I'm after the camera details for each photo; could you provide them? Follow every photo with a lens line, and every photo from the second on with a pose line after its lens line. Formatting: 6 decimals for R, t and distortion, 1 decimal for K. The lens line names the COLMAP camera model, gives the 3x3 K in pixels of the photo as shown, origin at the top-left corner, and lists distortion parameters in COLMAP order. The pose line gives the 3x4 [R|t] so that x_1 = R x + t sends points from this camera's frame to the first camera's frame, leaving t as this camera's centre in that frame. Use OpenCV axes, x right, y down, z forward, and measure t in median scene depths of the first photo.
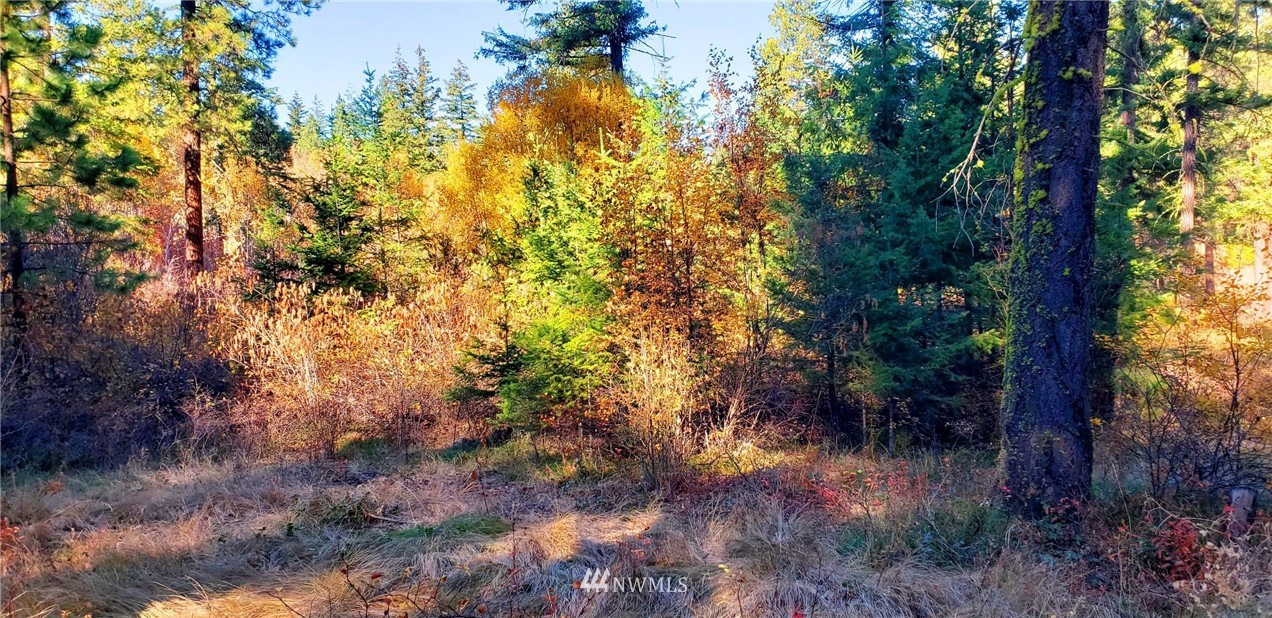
lens RADIAL K [[1034.9, 0, 628.8], [0, 1034.9, 299.4], [0, 0, 1]] dist [-0.000474, 0.043697]
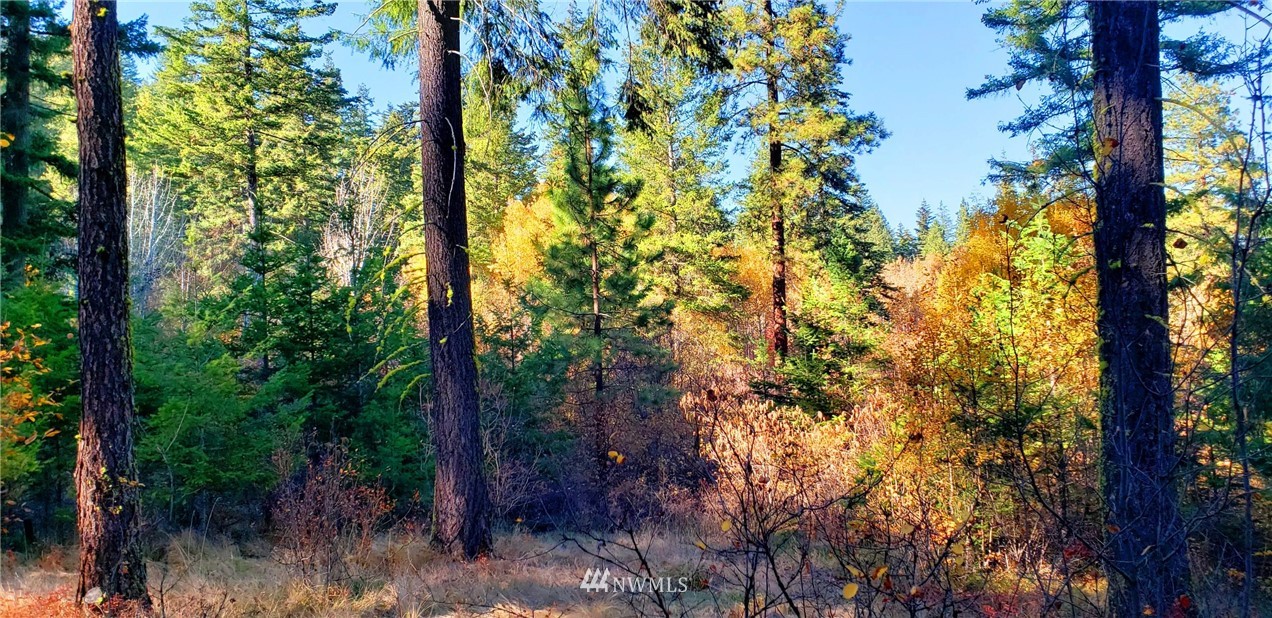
lens RADIAL K [[1034.9, 0, 628.8], [0, 1034.9, 299.4], [0, 0, 1]] dist [-0.000474, 0.043697]
pose [[0.794024, -0.044332, -0.606268, 0.542538], [-0.005698, 0.996751, -0.080348, -0.062019], [0.607860, 0.067253, 0.791191, -0.193675]]
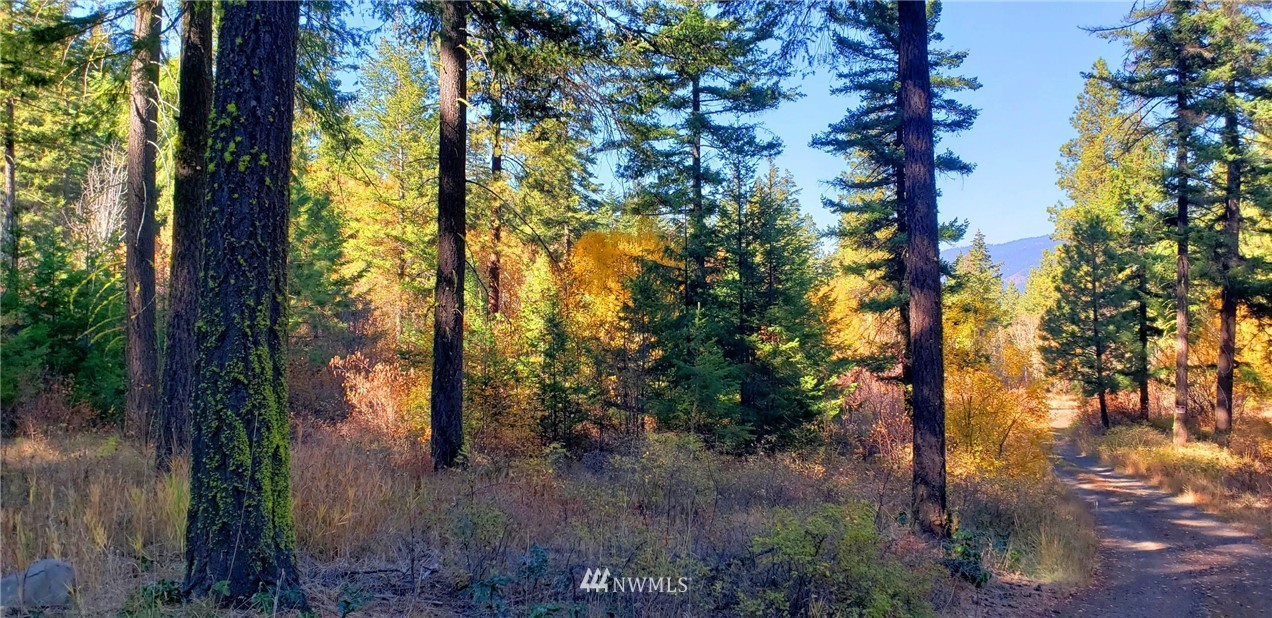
lens RADIAL K [[1034.9, 0, 628.8], [0, 1034.9, 299.4], [0, 0, 1]] dist [-0.000474, 0.043697]
pose [[0.896786, 0.021628, -0.441935, 1.241480], [-0.051859, 0.997058, -0.056438, -0.076290], [0.439415, 0.073531, 0.895270, -0.655679]]
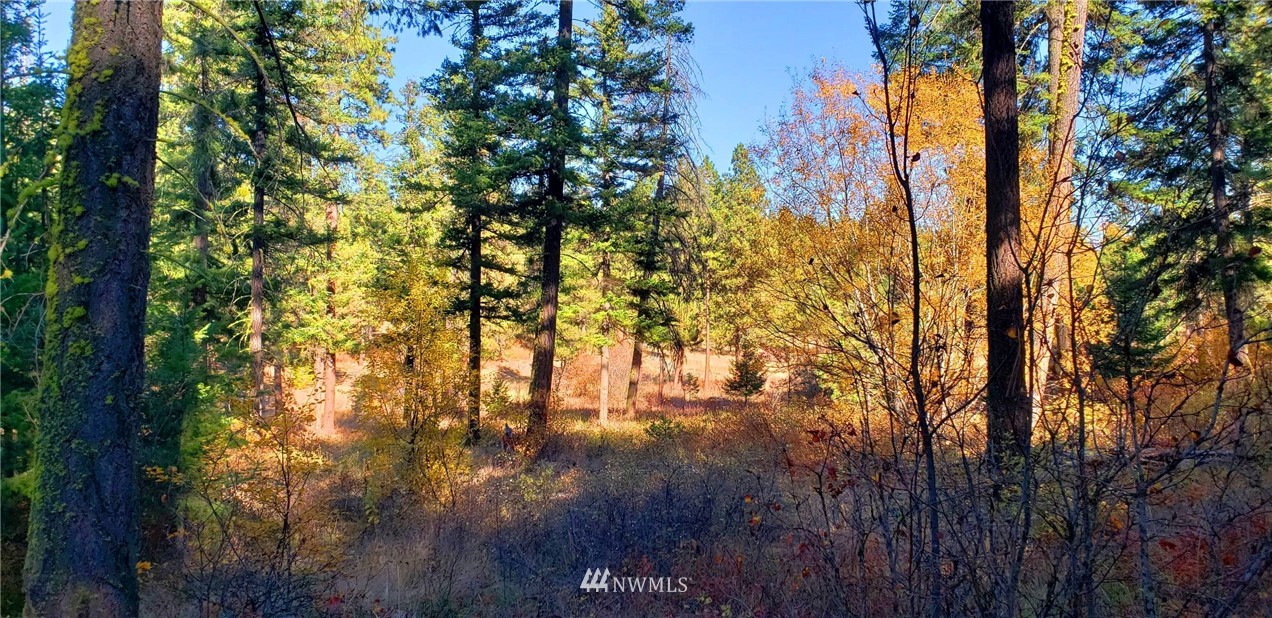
lens RADIAL K [[1034.9, 0, 628.8], [0, 1034.9, 299.4], [0, 0, 1]] dist [-0.000474, 0.043697]
pose [[0.672687, 0.042933, 0.738681, 0.049363], [0.044466, 0.994165, -0.098276, -0.004110], [-0.738590, 0.098955, 0.666853, 0.057468]]
